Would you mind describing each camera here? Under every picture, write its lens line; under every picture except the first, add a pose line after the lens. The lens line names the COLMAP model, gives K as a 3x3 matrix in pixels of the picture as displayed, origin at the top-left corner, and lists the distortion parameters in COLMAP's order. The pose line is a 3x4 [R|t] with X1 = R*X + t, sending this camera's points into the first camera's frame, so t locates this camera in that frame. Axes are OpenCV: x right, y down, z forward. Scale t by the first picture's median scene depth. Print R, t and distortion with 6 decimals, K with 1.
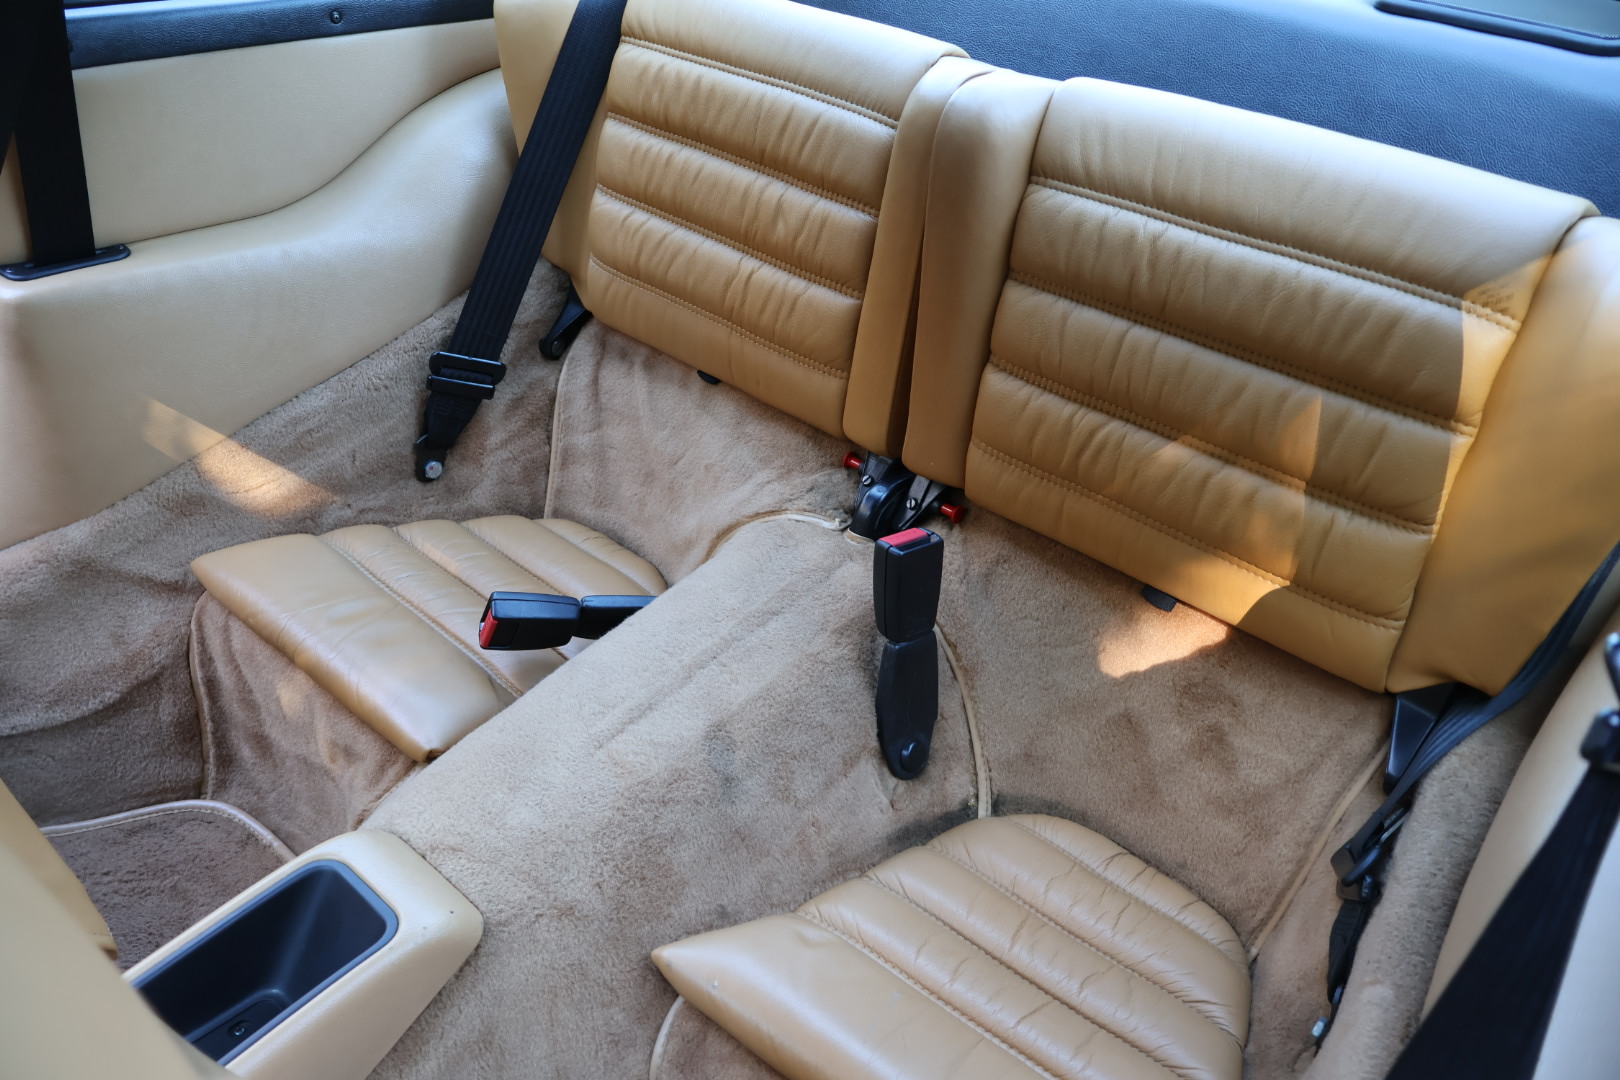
lens RADIAL K [[1367.1, 0, 809.4], [0, 1367.1, 542.7], [0, 0, 1]] dist [-0.007726, 0.003445]
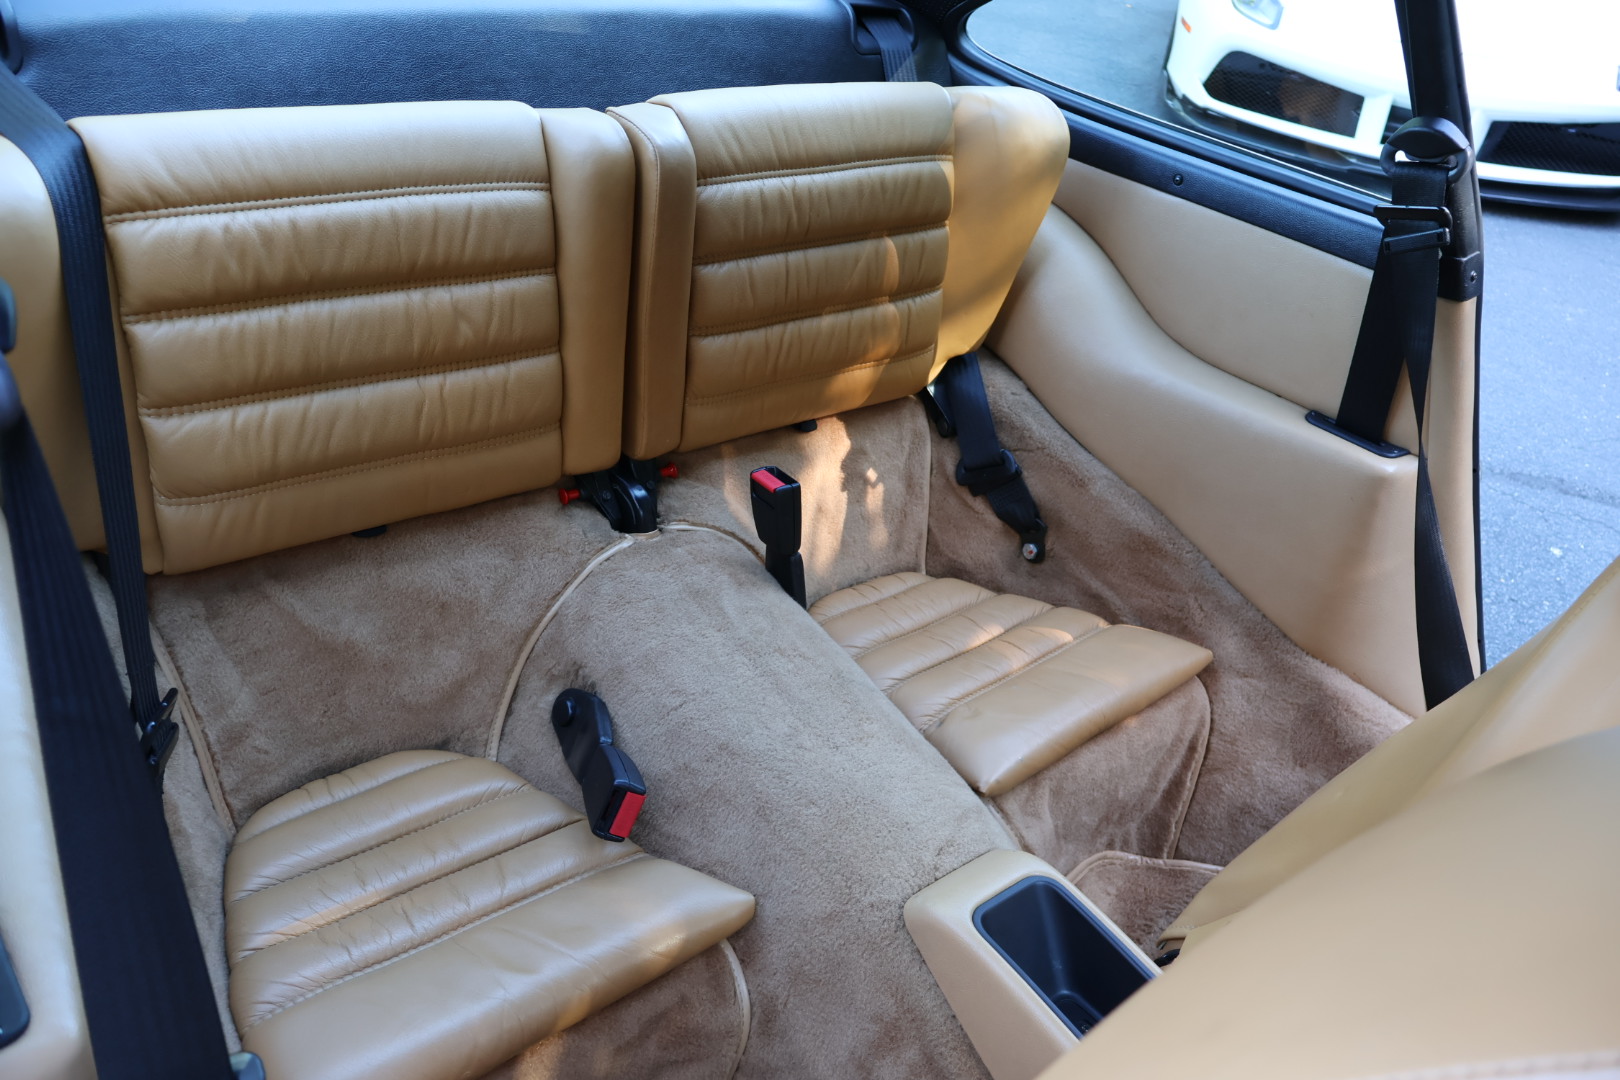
lens RADIAL K [[1367.1, 0, 803.8], [0, 1367.1, 541.8], [0, 0, 1]] dist [-0.007726, 0.003445]
pose [[0.094911, -0.516796, 0.850831, -0.960252], [0.422601, 0.794770, 0.435602, -0.458374], [-0.901332, 0.318219, 0.293831, 0.580971]]
